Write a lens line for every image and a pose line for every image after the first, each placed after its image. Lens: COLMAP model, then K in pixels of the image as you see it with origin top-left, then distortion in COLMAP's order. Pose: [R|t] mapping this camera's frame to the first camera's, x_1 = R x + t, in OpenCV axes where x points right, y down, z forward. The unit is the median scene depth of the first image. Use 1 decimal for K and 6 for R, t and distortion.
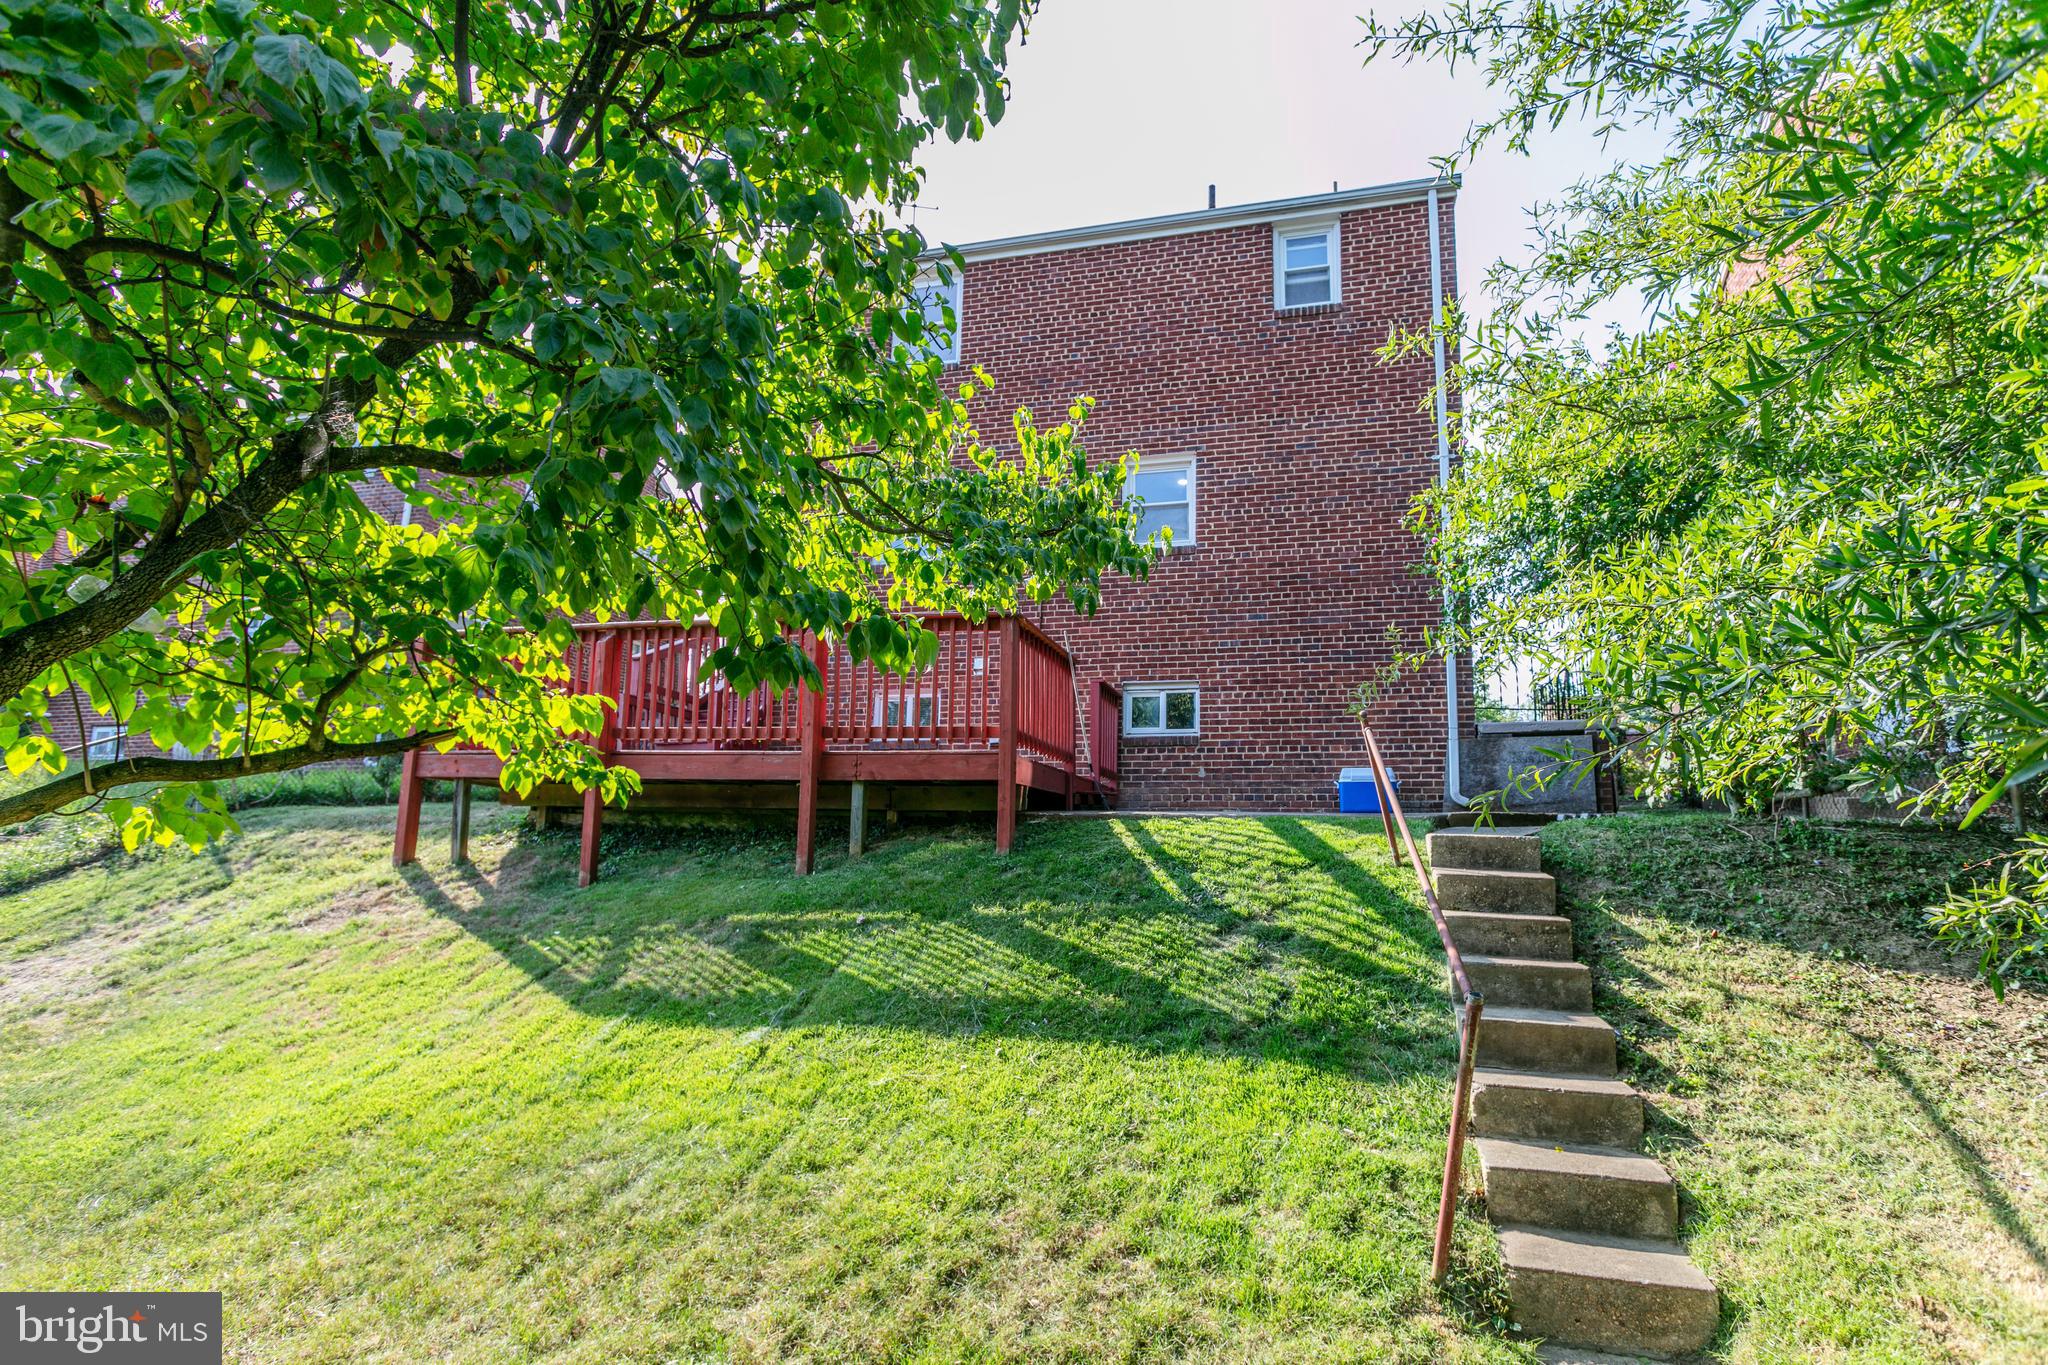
lens RADIAL K [[993.2, 0, 1026.0], [0, 993.2, 620.5], [0, 0, 1]] dist [0.001122, 0.000121]
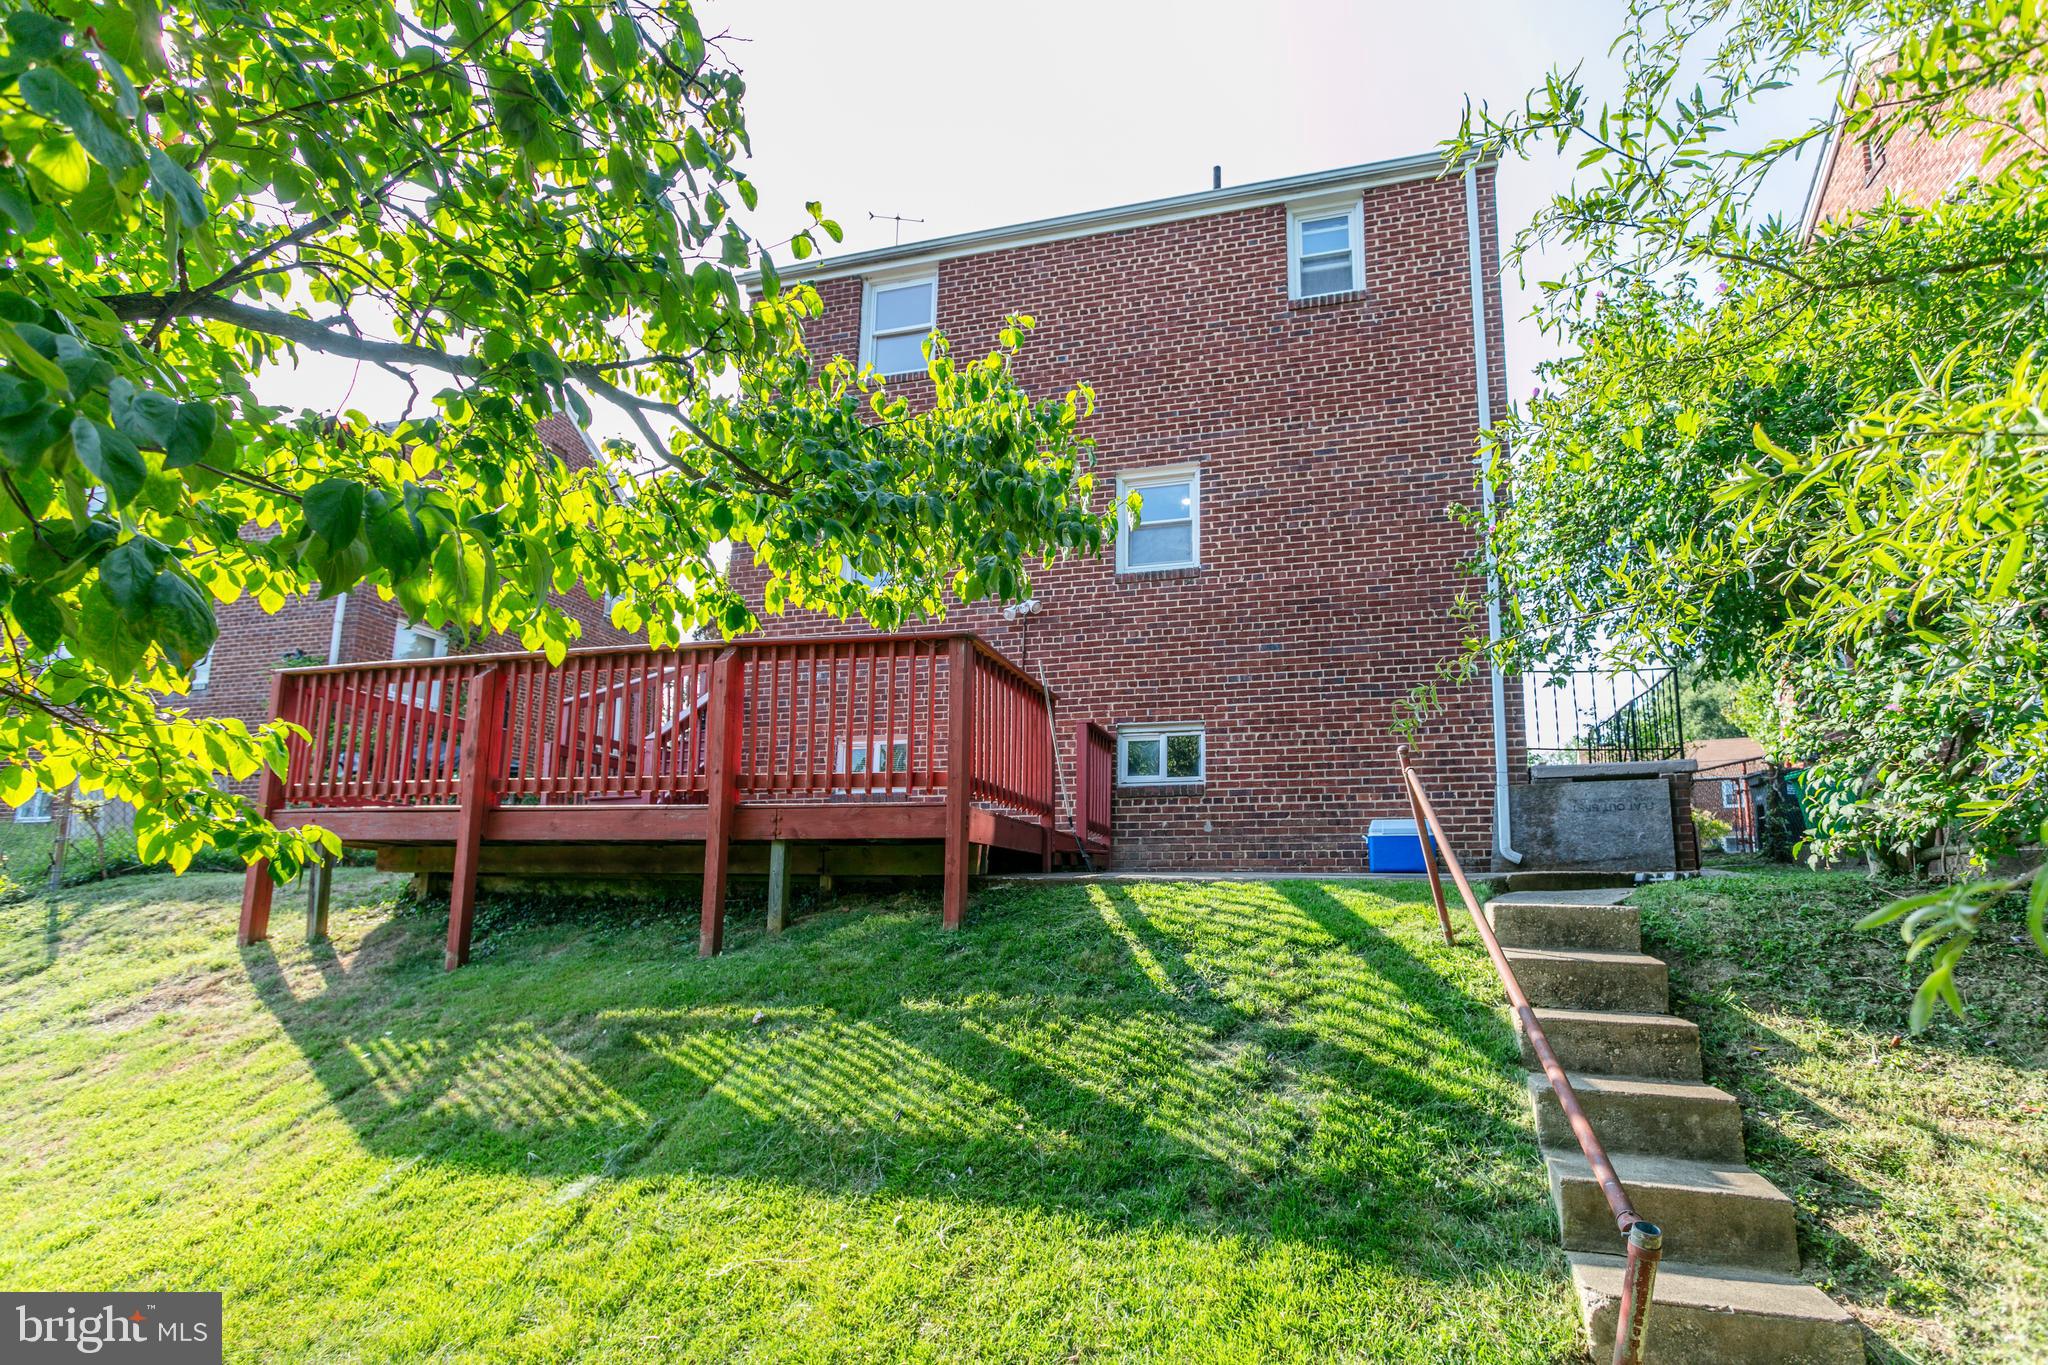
lens RADIAL K [[1009.7, 0, 1011.4], [0, 1009.7, 687.5], [0, 0, 1]] dist [0.004848, -0.000317]
pose [[0.999510, -0.012332, -0.028778, 0.063419], [0.012735, 0.999822, 0.013895, 0.034096], [0.028602, -0.014255, 0.999489, 0.226443]]
